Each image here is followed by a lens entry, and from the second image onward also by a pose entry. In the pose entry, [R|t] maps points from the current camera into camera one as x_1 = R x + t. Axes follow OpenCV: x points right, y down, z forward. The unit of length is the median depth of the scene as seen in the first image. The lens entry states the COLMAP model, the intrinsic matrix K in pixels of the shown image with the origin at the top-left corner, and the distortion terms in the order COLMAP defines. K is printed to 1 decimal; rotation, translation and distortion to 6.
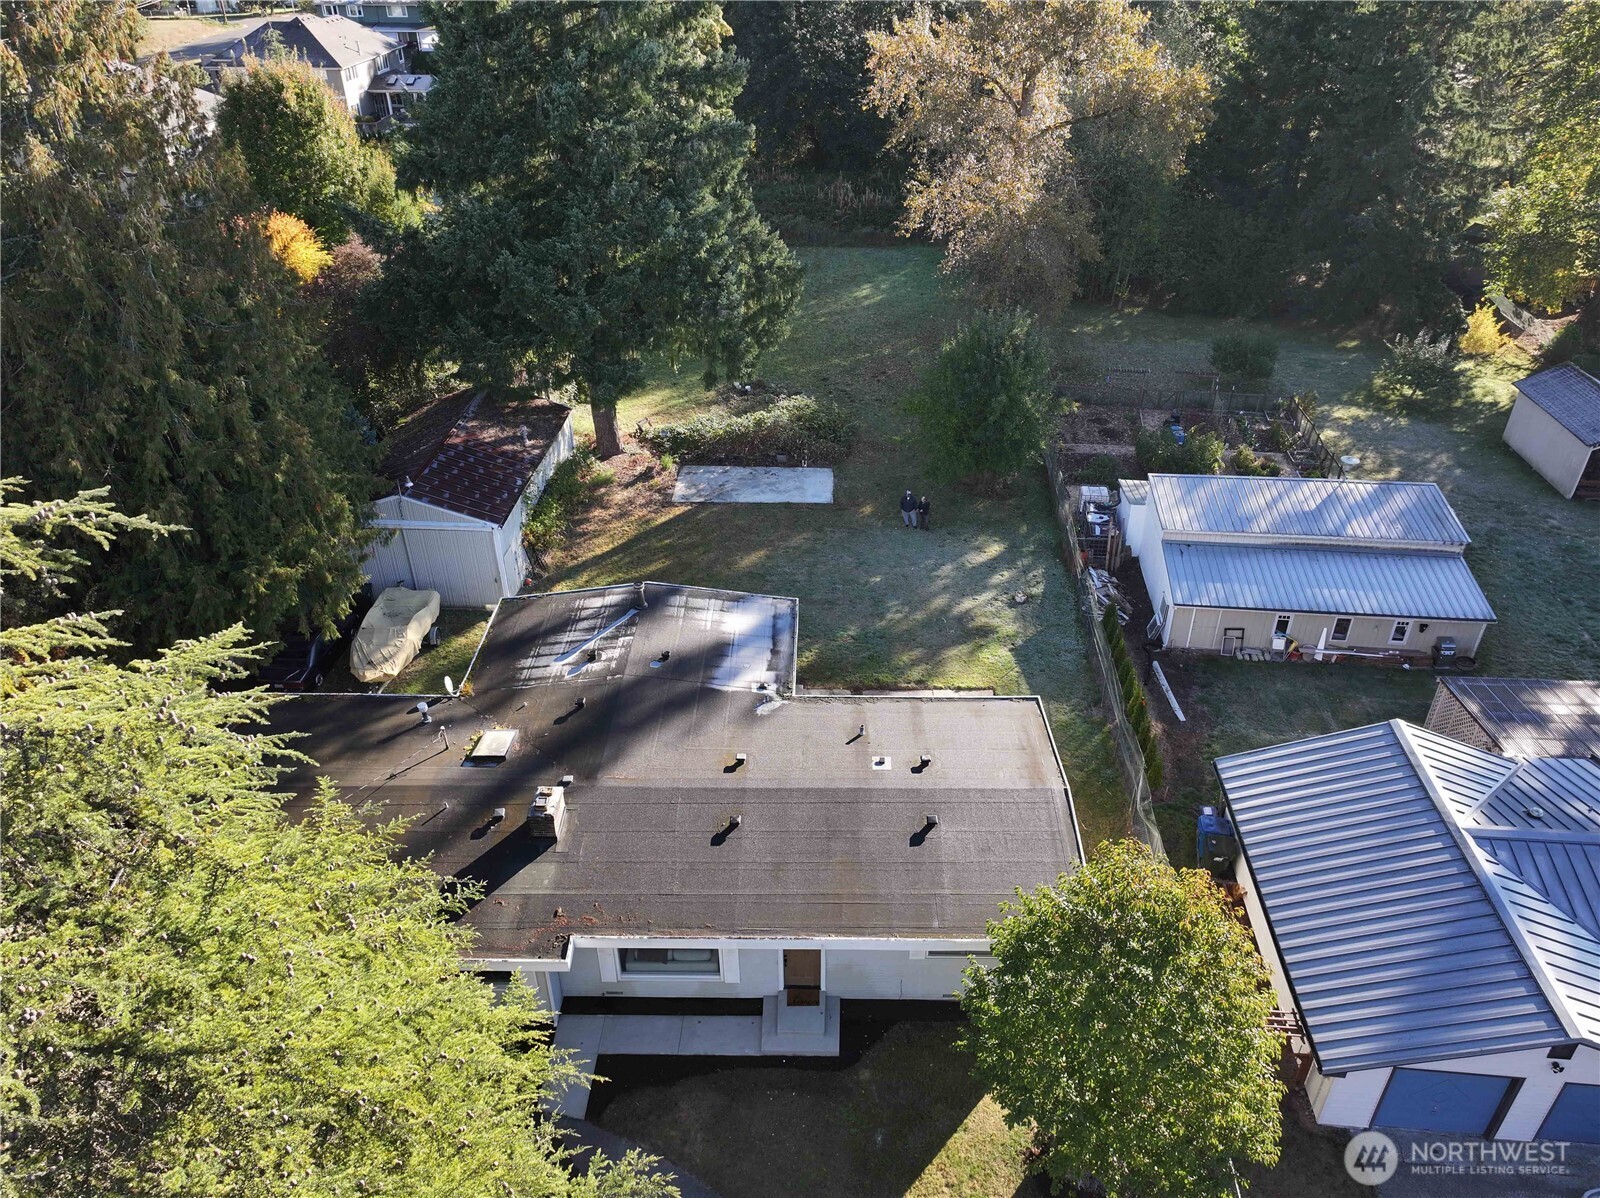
lens RADIAL K [[1122.4, 0, 806.3], [0, 1122.4, 606.1], [0, 0, 1]] dist [0.004304, -0.000692]
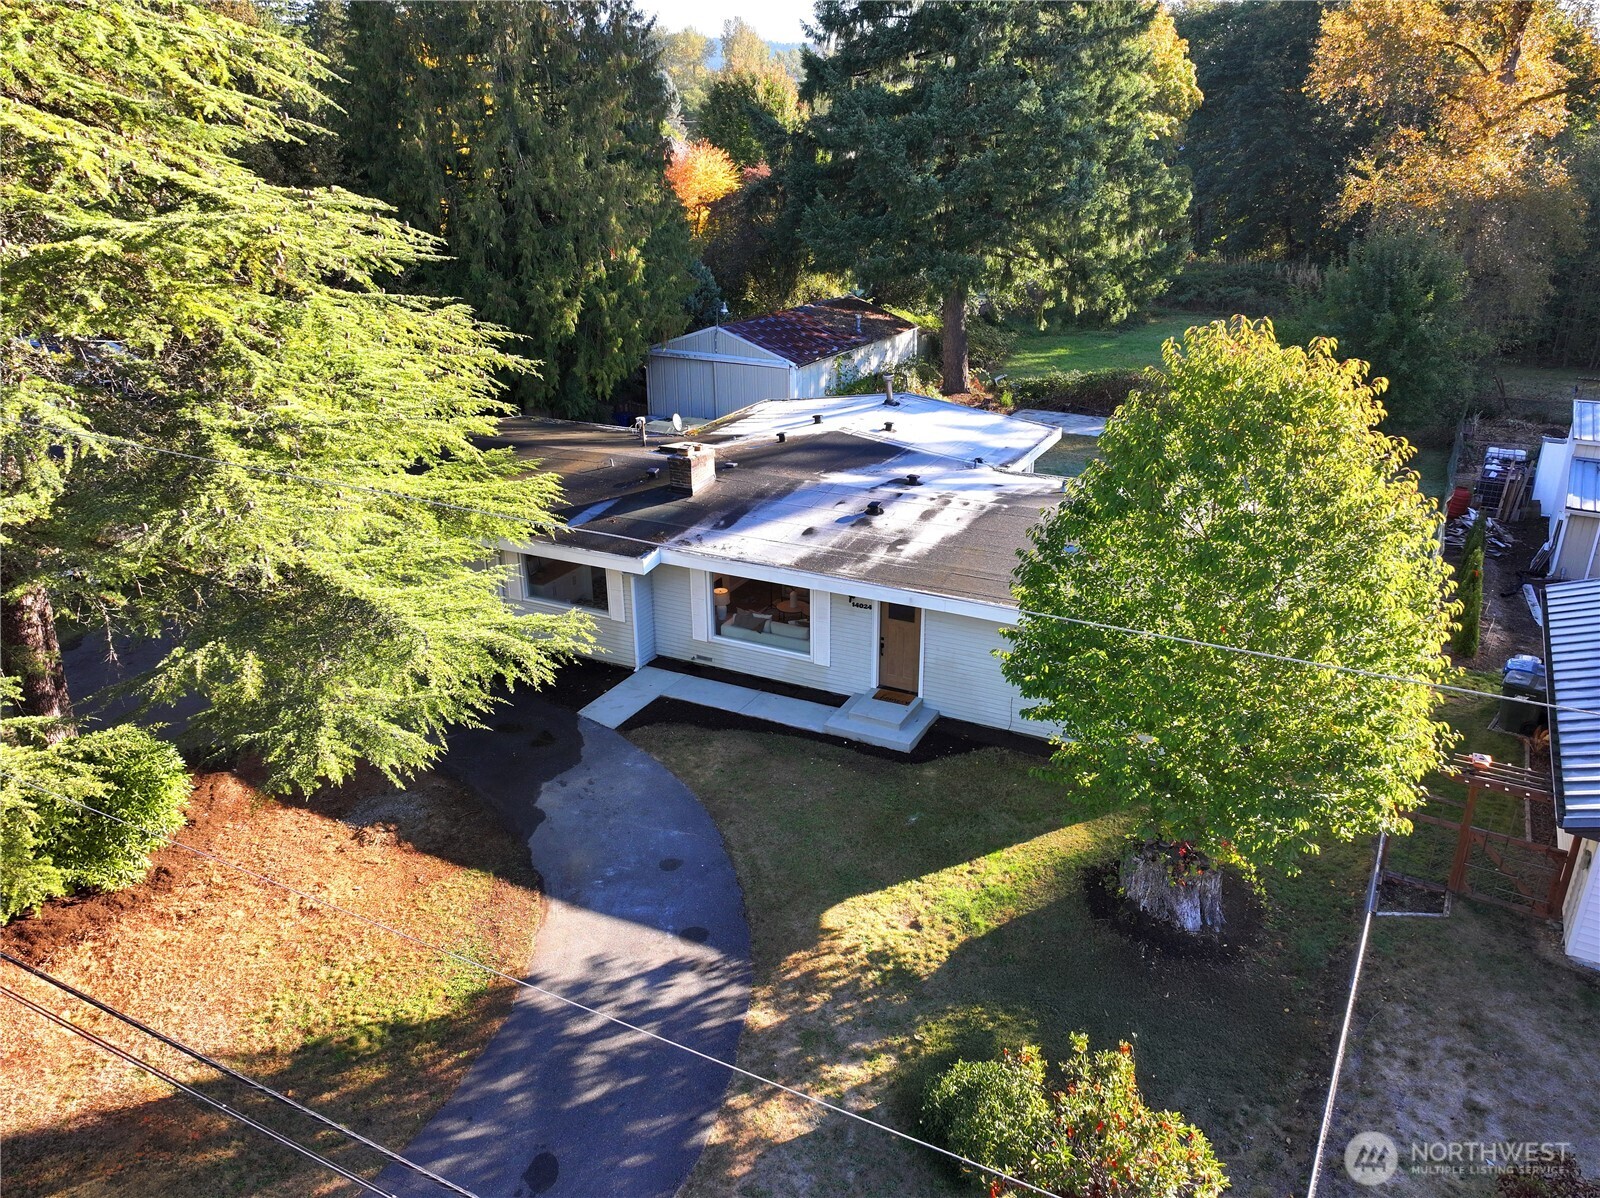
lens RADIAL K [[1122.4, 0, 806.3], [0, 1122.4, 606.1], [0, 0, 1]] dist [0.004304, -0.000692]
pose [[0.902338, 0.161505, -0.399627, 0.172450], [-0.231530, 0.963647, -0.133336, 0.270269], [0.363565, 0.212840, 0.906929, 0.134020]]
